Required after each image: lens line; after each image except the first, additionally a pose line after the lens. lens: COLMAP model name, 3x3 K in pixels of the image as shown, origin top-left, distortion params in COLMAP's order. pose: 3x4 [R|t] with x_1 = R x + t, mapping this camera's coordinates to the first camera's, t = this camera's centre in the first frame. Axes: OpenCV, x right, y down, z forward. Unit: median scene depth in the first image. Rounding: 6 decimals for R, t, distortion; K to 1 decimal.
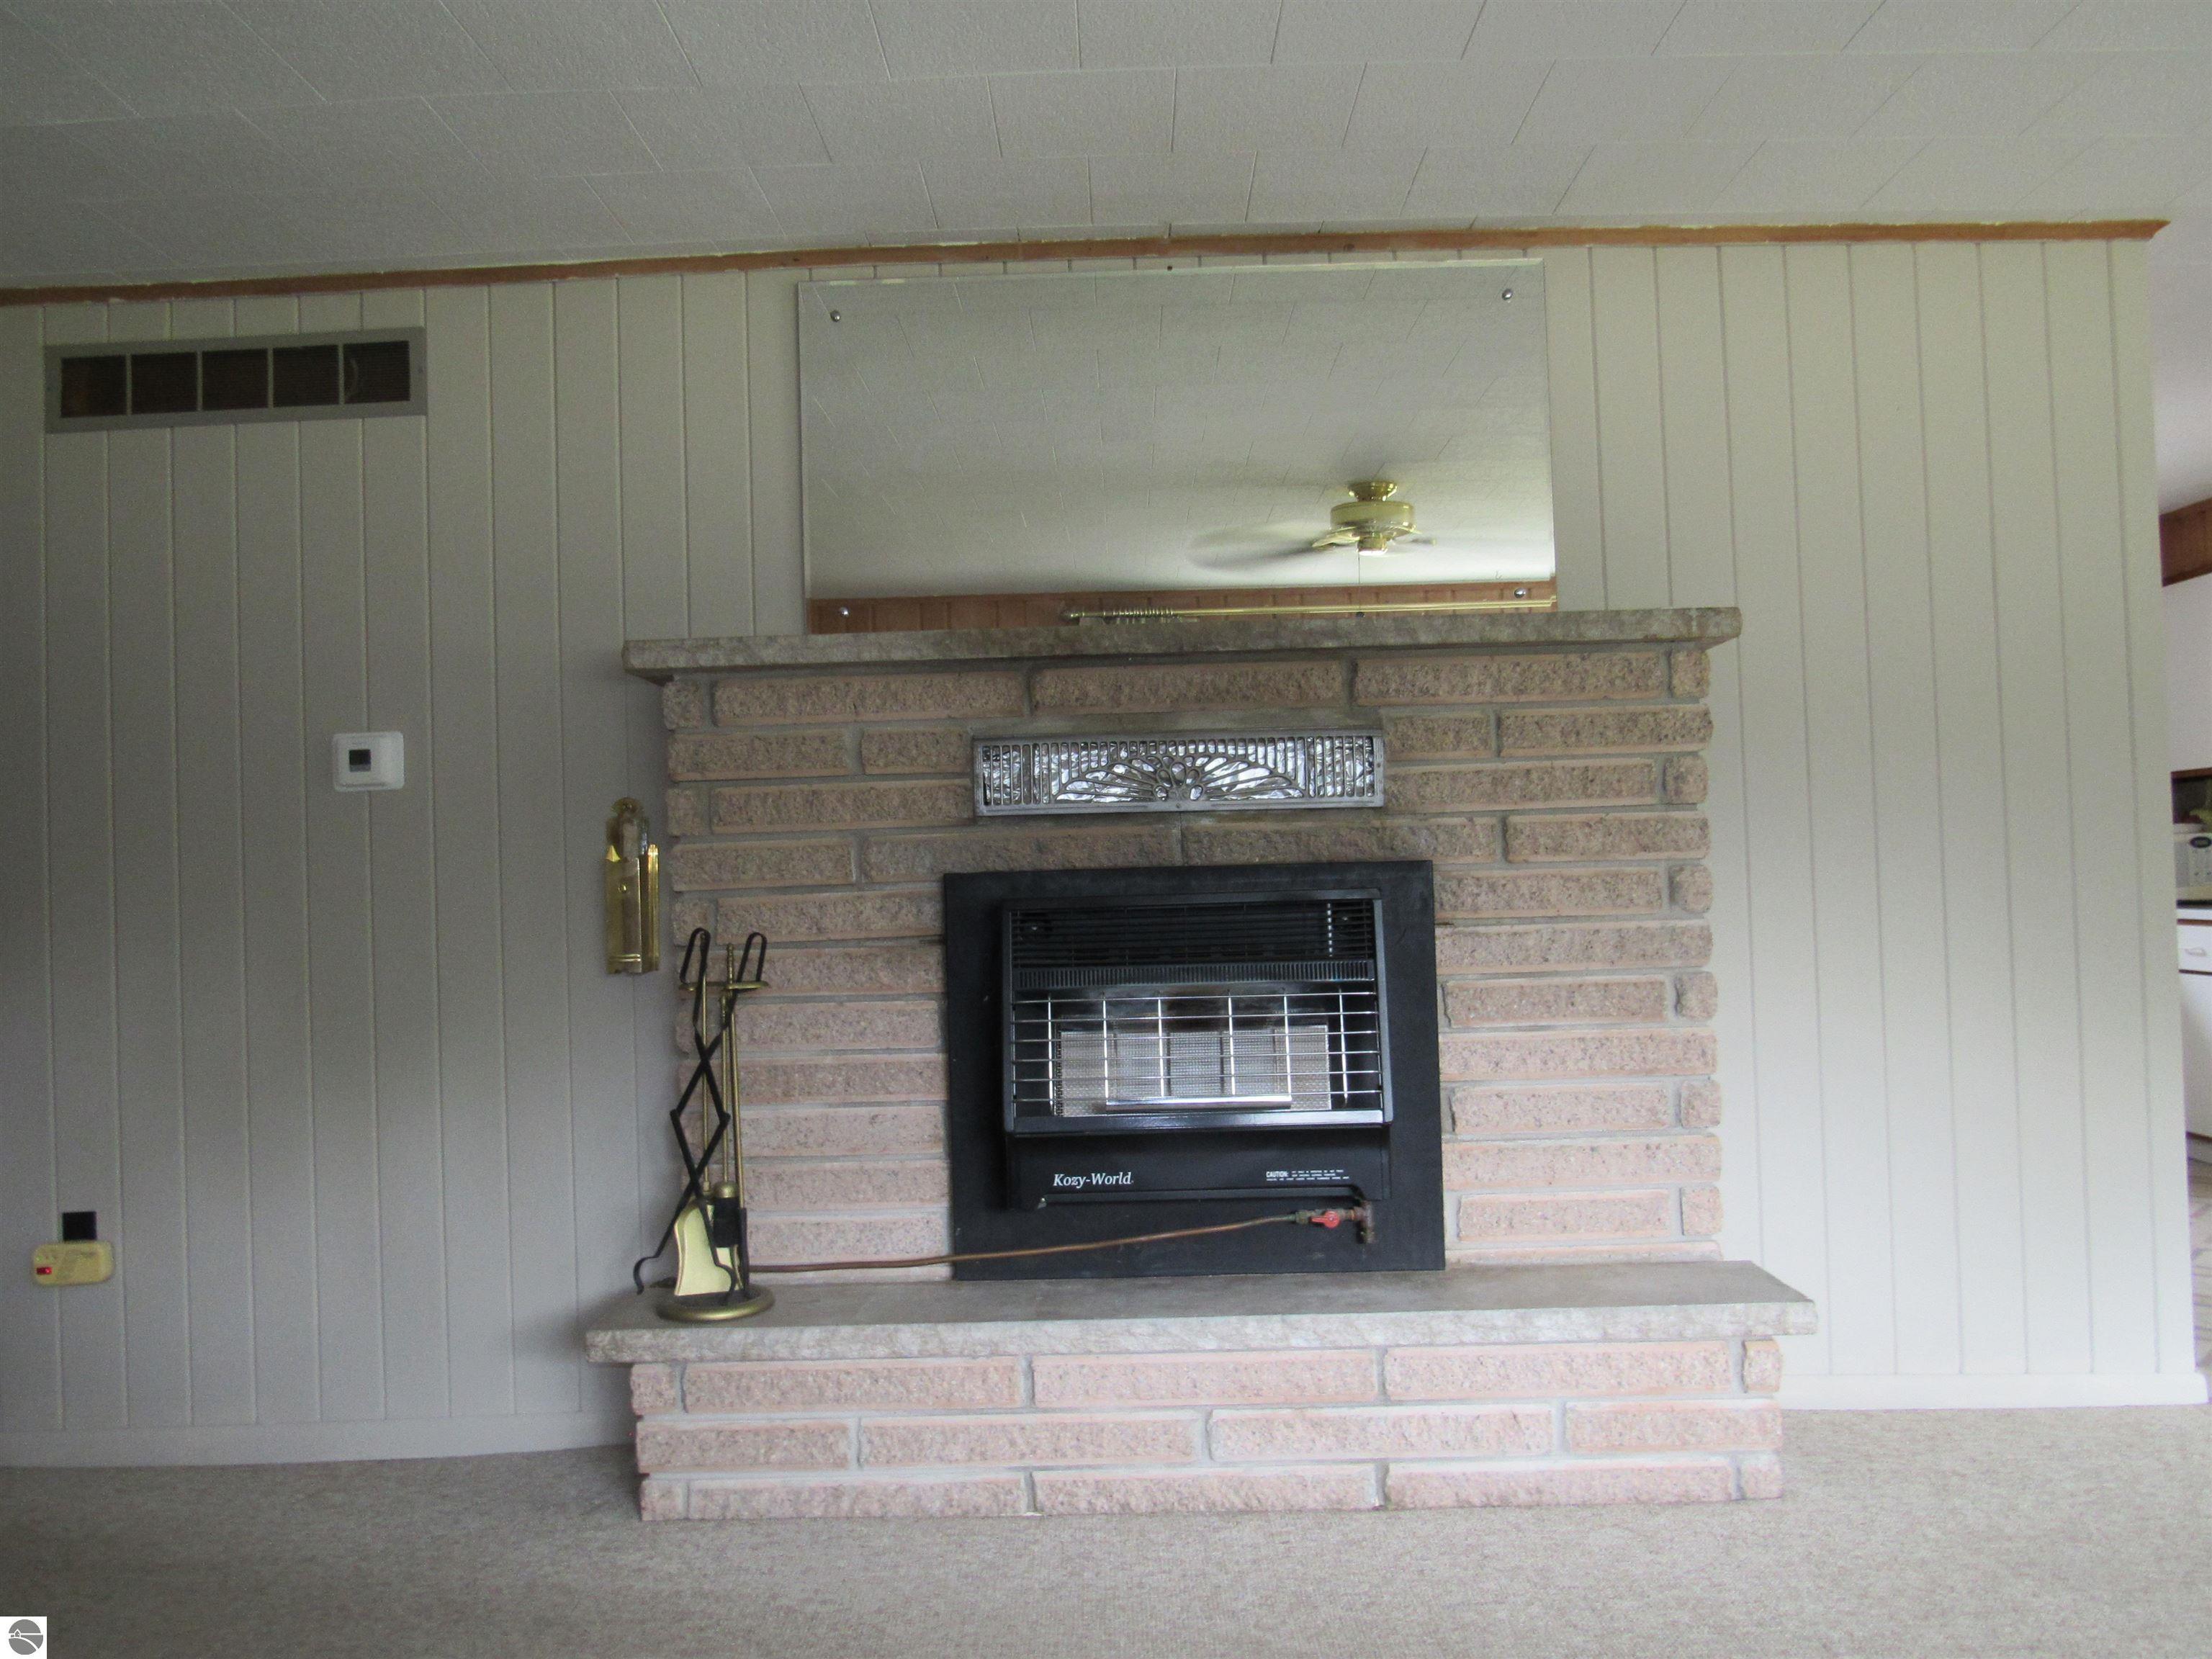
lens RADIAL K [[1574.6, 0, 1108.8], [0, 1574.6, 835.8], [0, 0, 1]] dist [-0.029514, 0.009344]
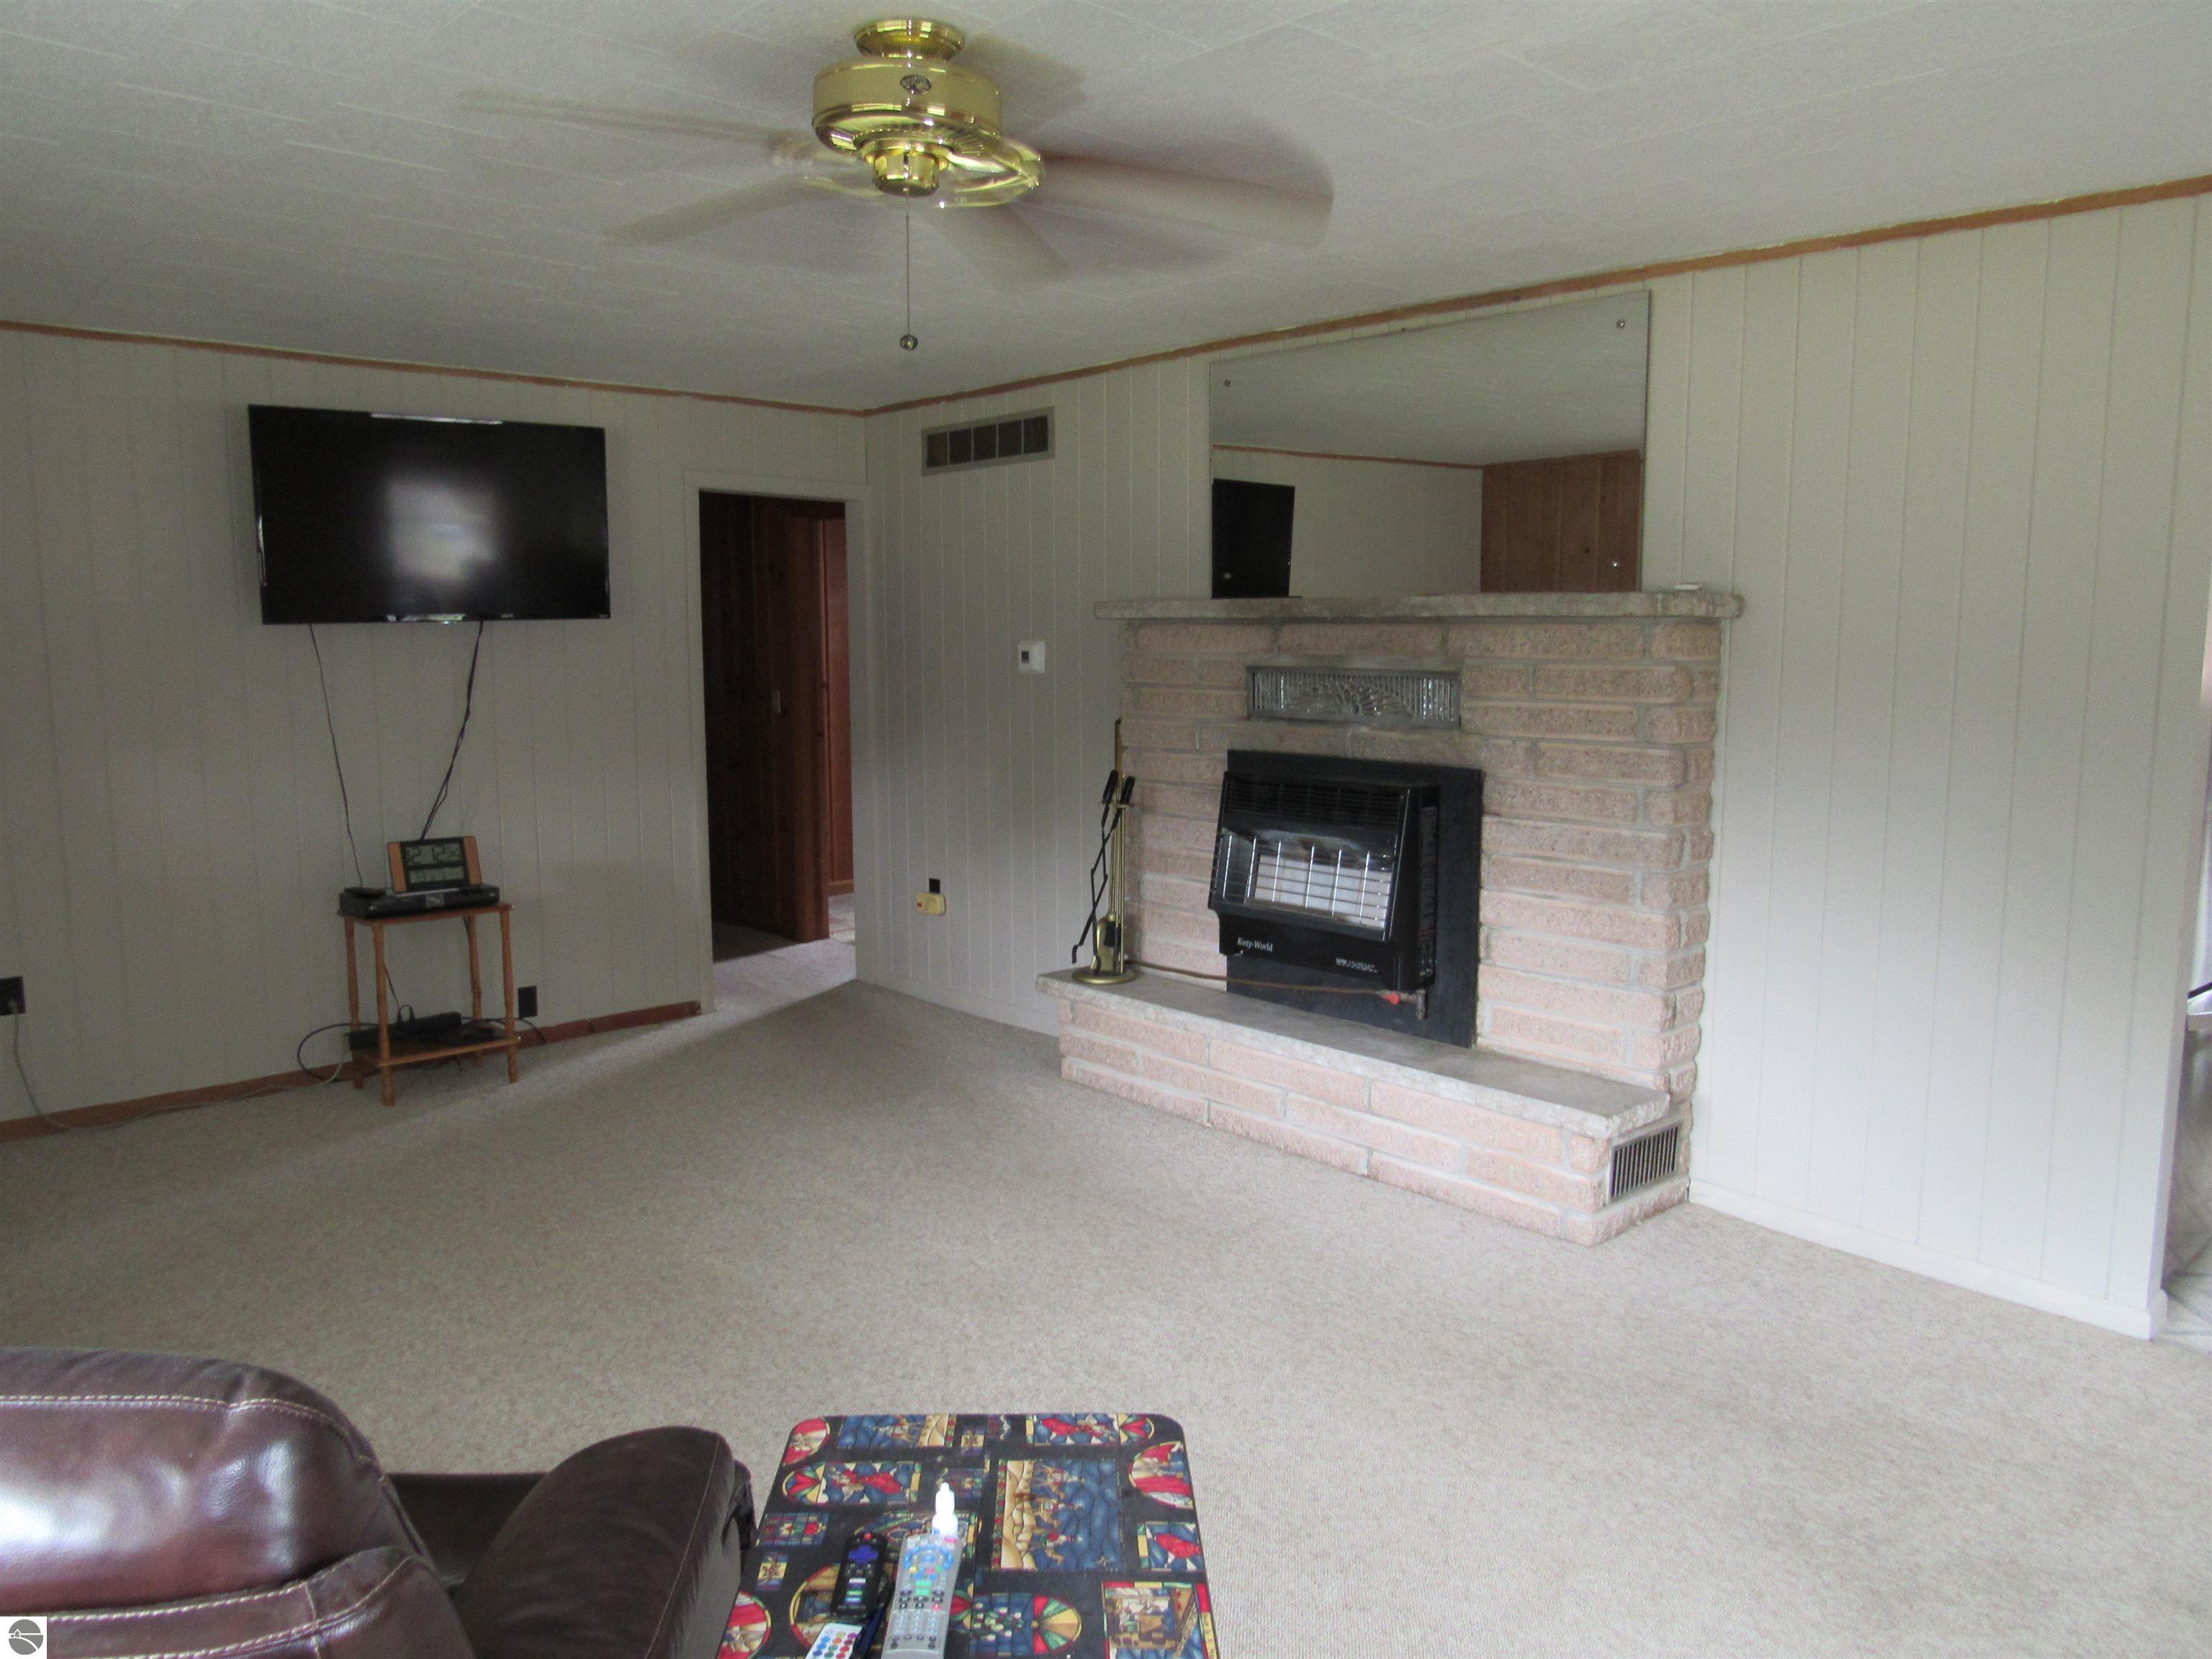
lens RADIAL K [[1574.6, 0, 1104.1], [0, 1574.6, 829.0], [0, 0, 1]] dist [-0.029514, 0.009344]
pose [[0.687451, 0.119301, -0.716364, 0.989658], [0.002286, 0.986054, 0.166409, -0.167413], [0.726227, -0.116036, 0.677591, -0.213486]]
